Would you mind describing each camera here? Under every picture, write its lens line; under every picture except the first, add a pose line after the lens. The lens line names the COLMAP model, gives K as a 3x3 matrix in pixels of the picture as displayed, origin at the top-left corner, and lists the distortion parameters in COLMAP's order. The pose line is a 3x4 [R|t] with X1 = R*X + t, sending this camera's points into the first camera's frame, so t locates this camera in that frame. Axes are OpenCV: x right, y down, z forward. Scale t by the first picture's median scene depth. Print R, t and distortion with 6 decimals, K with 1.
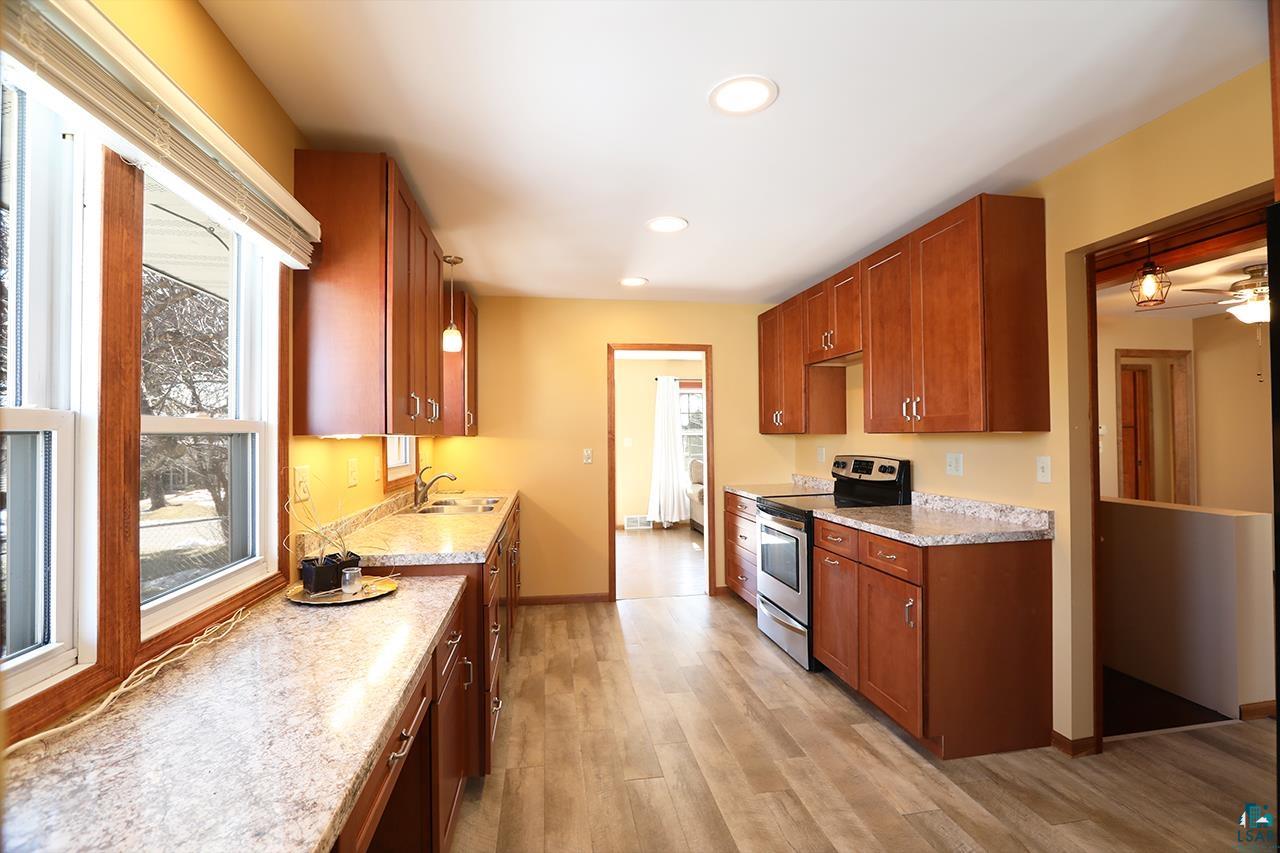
lens RADIAL K [[578.9, 0, 640.9], [0, 578.9, 424.3], [0, 0, 1]] dist [-0.043185, 0.012472]
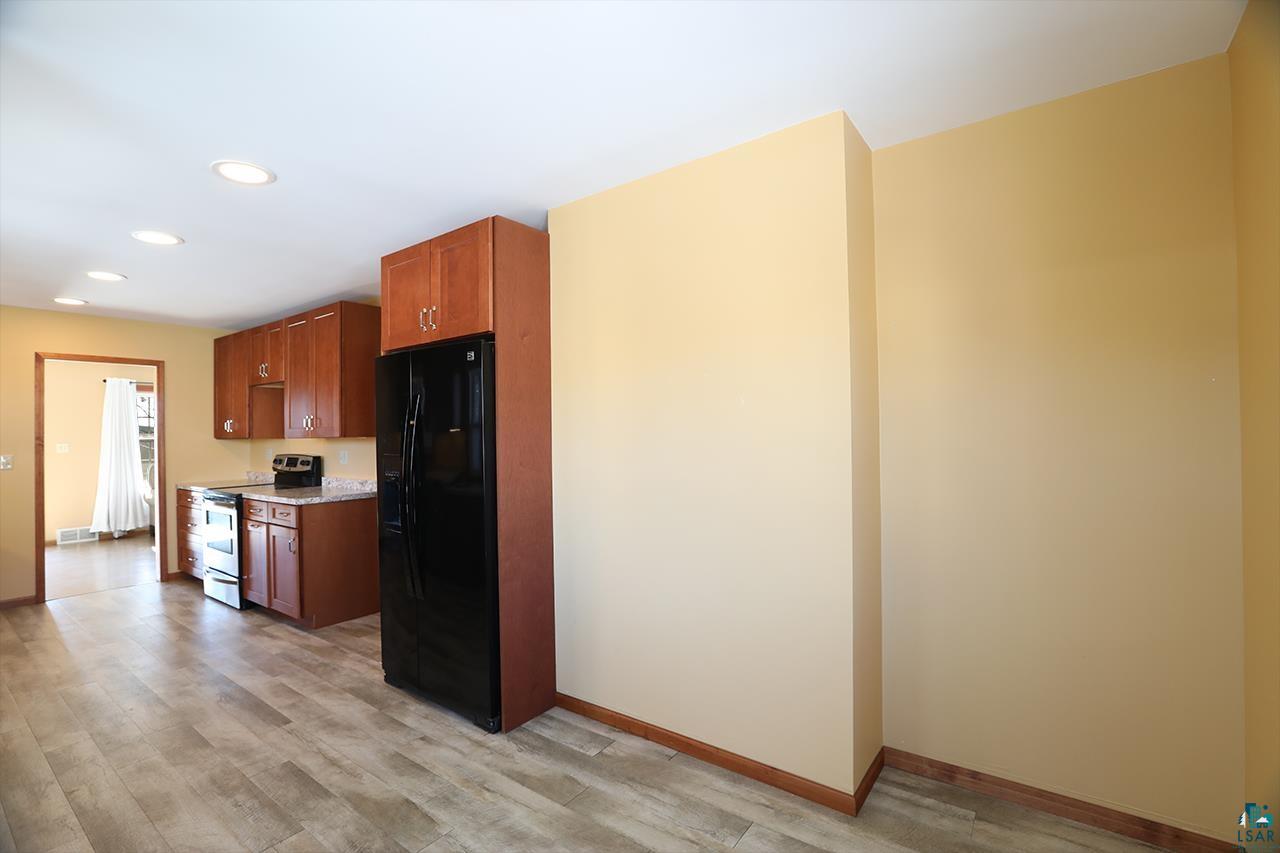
lens RADIAL K [[578.9, 0, 639.8], [0, 578.9, 429.6], [0, 0, 1]] dist [-0.043185, 0.012472]
pose [[0.713928, 0.004809, 0.700202, 0.016339], [-0.006944, 0.999976, 0.000212, -0.010559], [-0.700184, -0.005014, 0.713945, -0.534368]]
